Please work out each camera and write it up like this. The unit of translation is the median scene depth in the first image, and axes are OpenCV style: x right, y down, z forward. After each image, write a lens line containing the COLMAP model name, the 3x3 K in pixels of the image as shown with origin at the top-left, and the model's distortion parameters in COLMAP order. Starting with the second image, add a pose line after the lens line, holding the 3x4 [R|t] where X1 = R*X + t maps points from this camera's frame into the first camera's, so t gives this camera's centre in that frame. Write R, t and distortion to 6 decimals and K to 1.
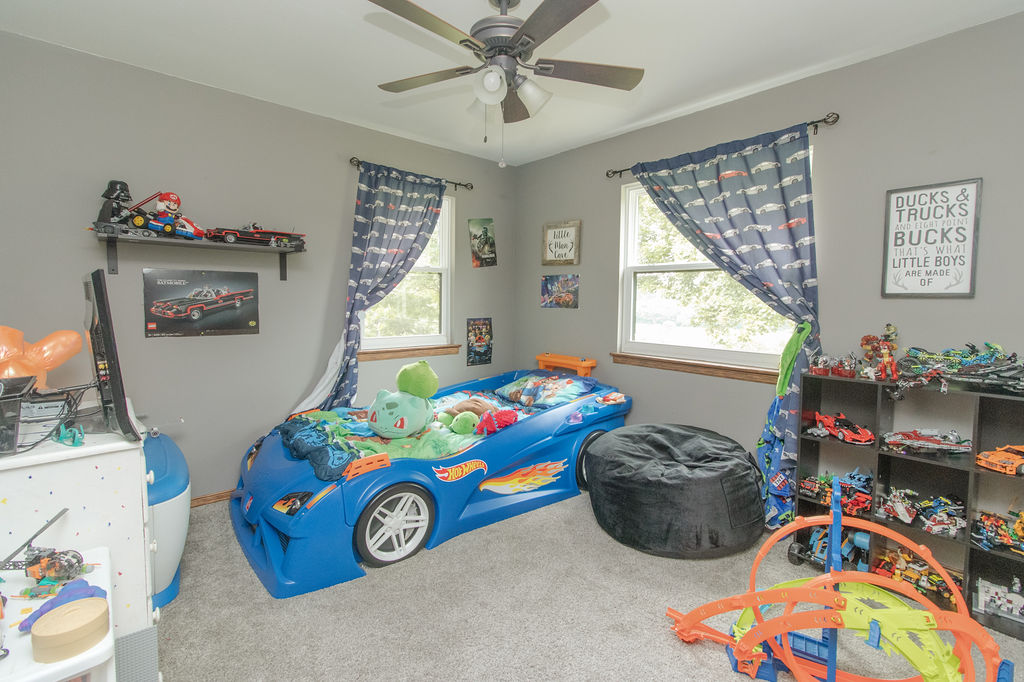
lens RADIAL K [[480.1, 0, 507.9], [0, 480.1, 314.2], [0, 0, 1]] dist [0.003152, 0.000507]
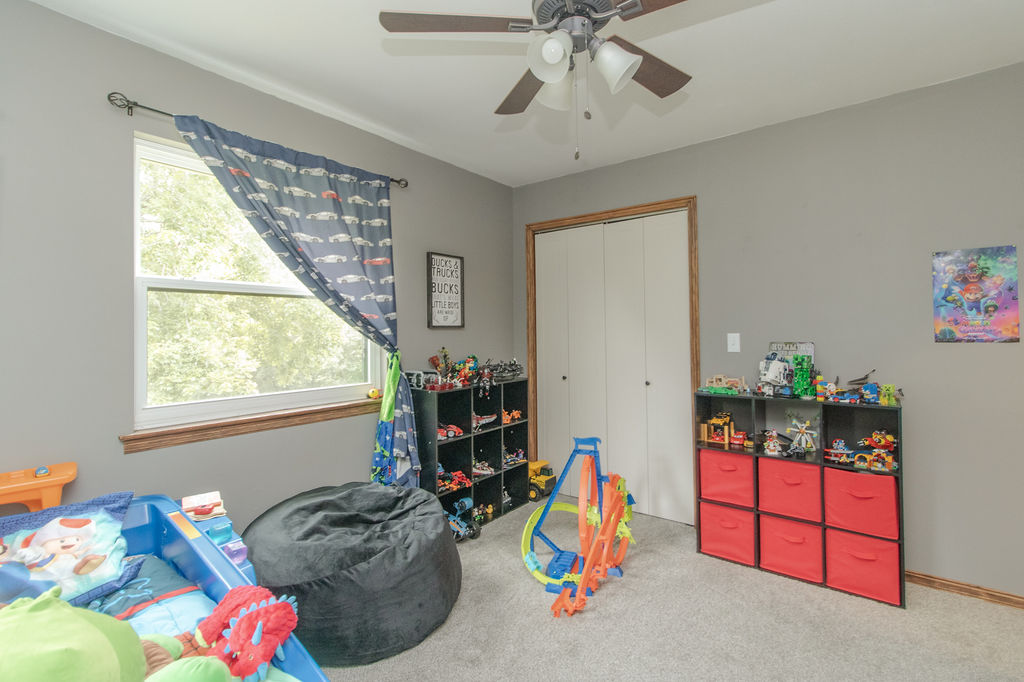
lens RADIAL K [[480.1, 0, 507.9], [0, 480.1, 314.2], [0, 0, 1]] dist [0.003152, 0.000507]
pose [[-0.210229, 0.023986, 0.977358, -0.547335], [0.039514, 0.999091, -0.016020, -0.040316], [-0.976853, 0.035251, -0.210986, 0.964793]]
